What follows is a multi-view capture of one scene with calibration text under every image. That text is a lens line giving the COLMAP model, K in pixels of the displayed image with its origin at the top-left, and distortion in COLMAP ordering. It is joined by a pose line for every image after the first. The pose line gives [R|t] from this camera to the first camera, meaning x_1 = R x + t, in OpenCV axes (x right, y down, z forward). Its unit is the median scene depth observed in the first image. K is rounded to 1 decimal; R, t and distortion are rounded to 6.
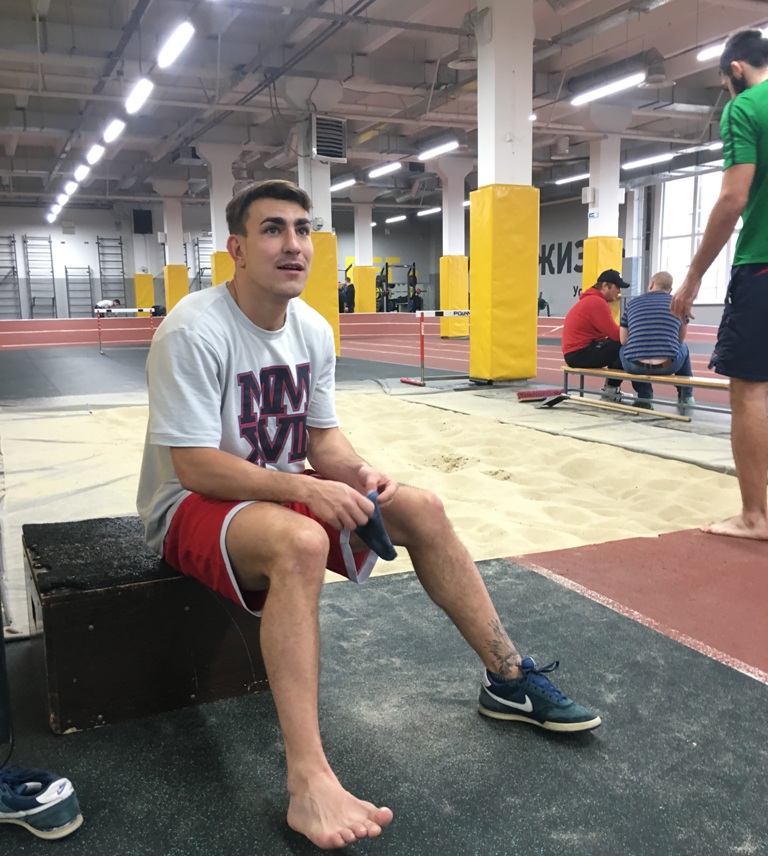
lens RADIAL K [[851.7, 0, 384.0], [0, 851.7, 428.0], [0, 0, 1]] dist [0.199680, -0.359550]
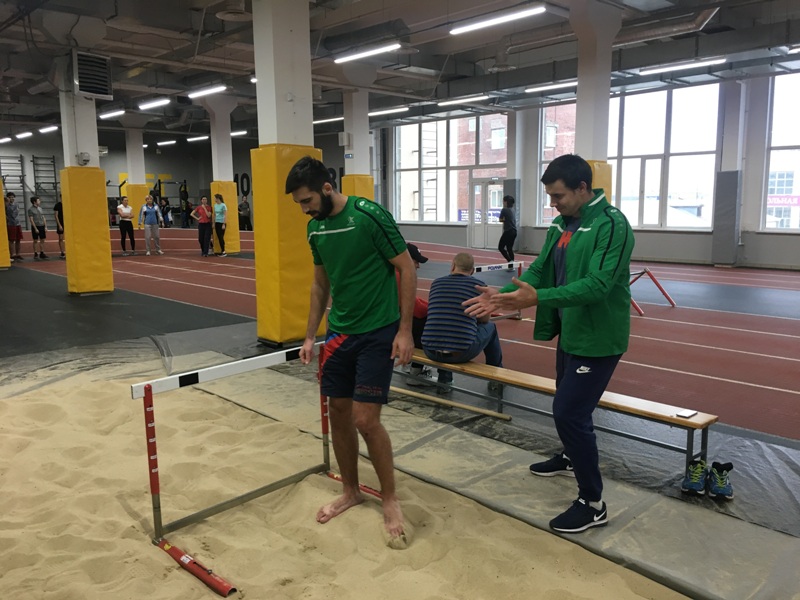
lens RADIAL K [[679.0, 0, 400.0], [0, 679.0, 300.0], [0, 0, 1]] dist [0.010185, -0.010529]
pose [[0.943099, -0.039407, 0.330169, 0.000536], [0.040112, 0.999184, 0.004679, -0.058378], [-0.330084, 0.008831, 0.943910, 0.135001]]
